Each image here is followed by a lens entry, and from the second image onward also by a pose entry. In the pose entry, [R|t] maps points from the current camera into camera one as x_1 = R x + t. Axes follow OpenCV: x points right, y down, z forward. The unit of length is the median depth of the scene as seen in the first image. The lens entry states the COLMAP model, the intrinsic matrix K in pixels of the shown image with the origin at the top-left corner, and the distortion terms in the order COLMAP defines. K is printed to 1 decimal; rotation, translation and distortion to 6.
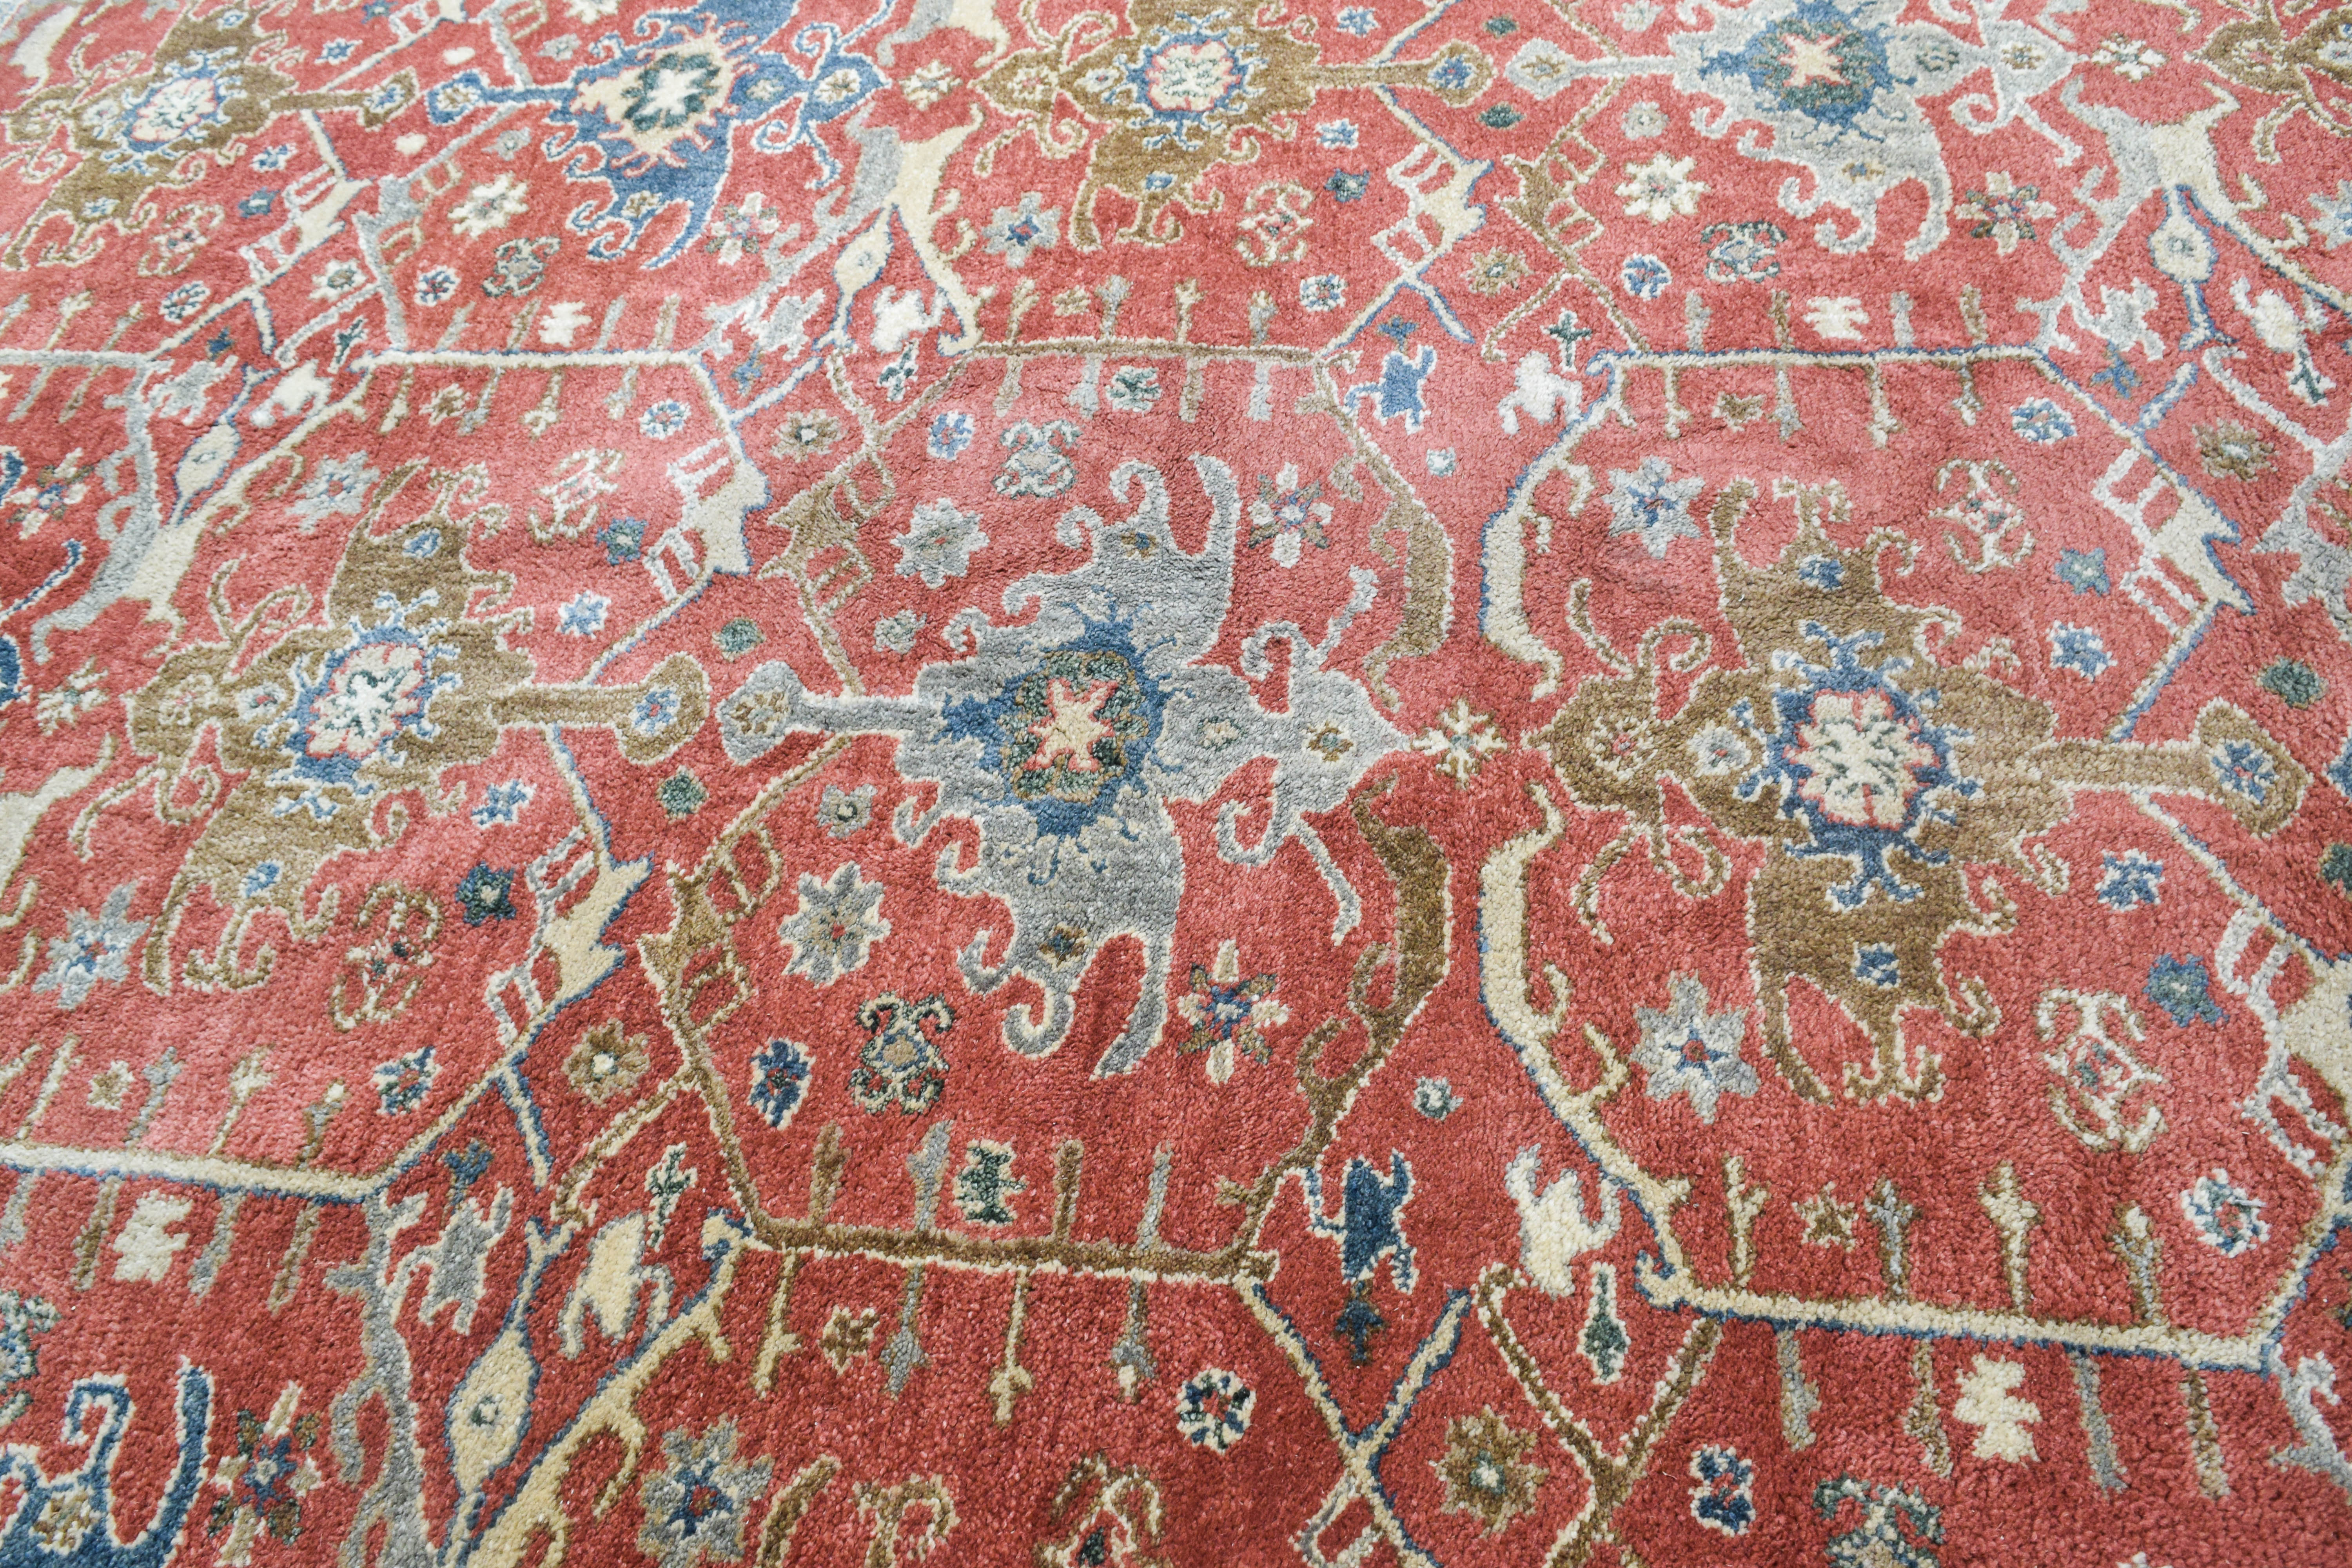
lens RADIAL K [[1806.2, 0, 1171.7], [0, 1806.2, 788.3], [0, 0, 1]] dist [-0.021538, 0.012274]
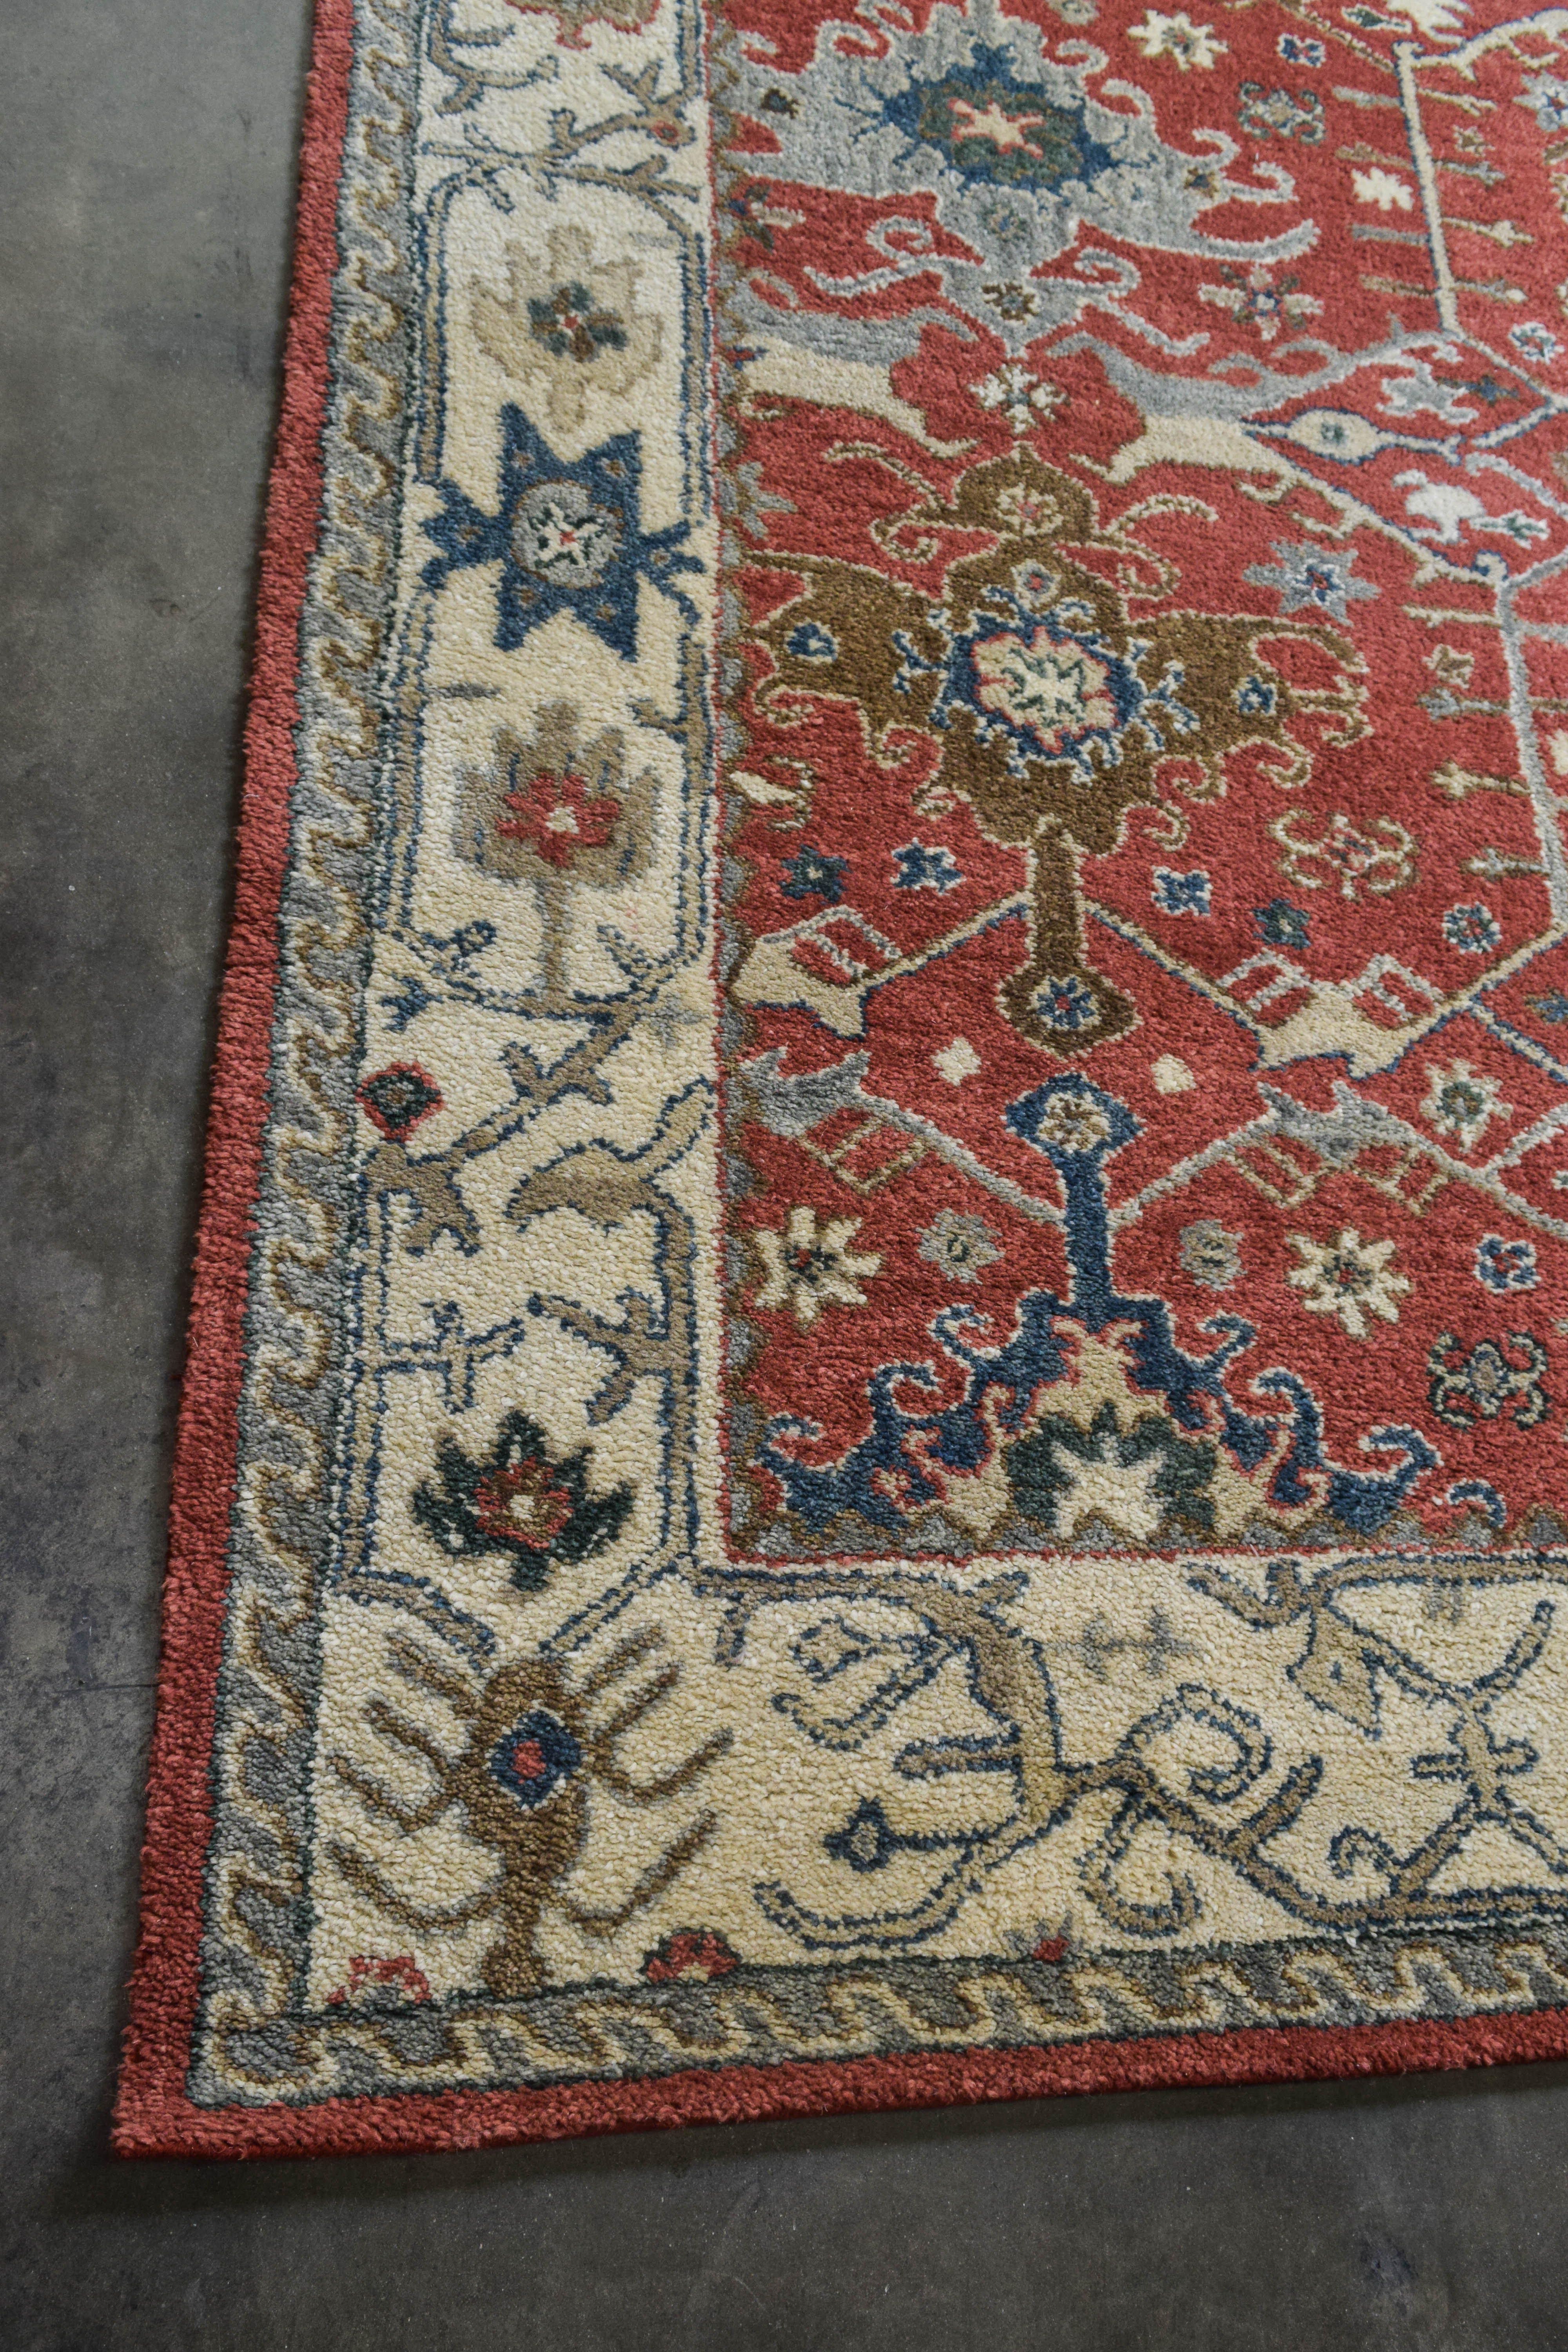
lens RADIAL K [[1806.2, 0, 796.3], [0, 1806.2, 1179.2], [0, 0, 1]] dist [-0.021538, 0.012274]
pose [[0.131008, 0.972025, -0.194944, 1.237122], [-0.932615, 0.187531, 0.308319, 0.403698], [0.336252, 0.141416, 0.931094, -0.410457]]
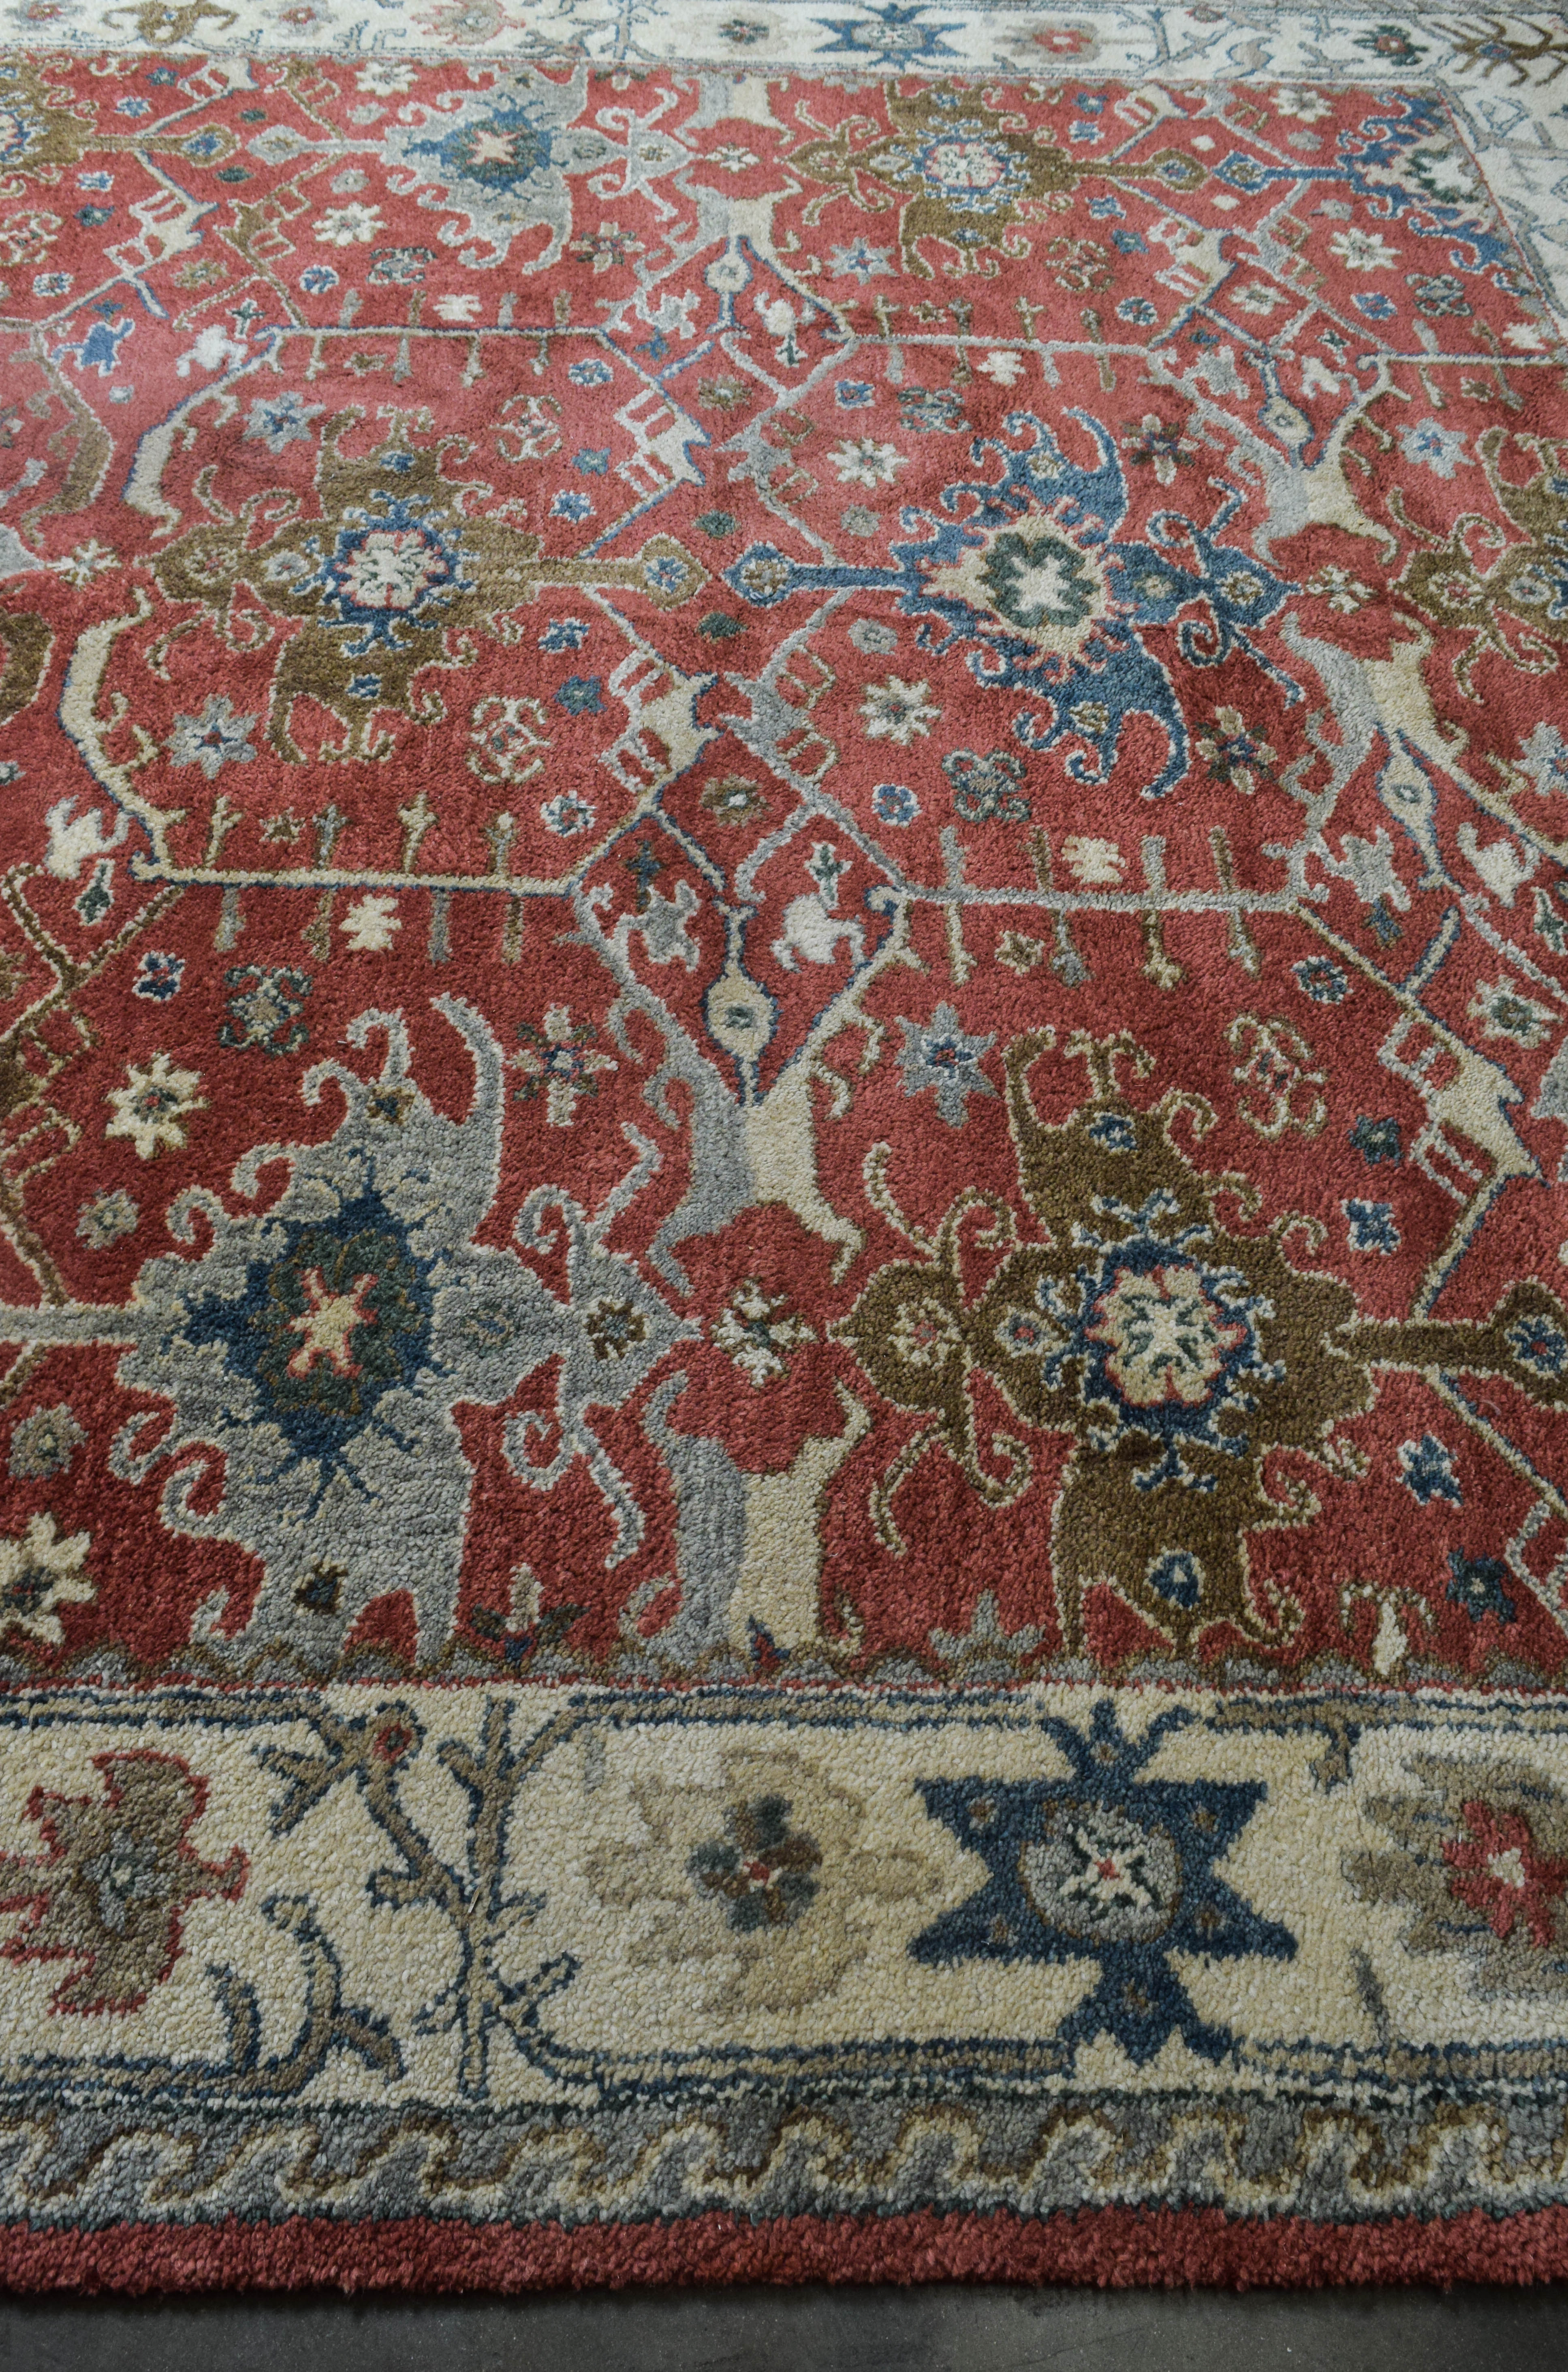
lens RADIAL K [[1821.5, 0, 809.9], [0, 1821.5, 1203.0], [0, 0, 1]] dist [-0.021538, 0.012274]
pose [[0.978233, -0.030401, 0.205271, 0.398049], [0.034466, 0.999274, -0.016259, 0.476879], [-0.204628, 0.022980, 0.978570, -0.339691]]
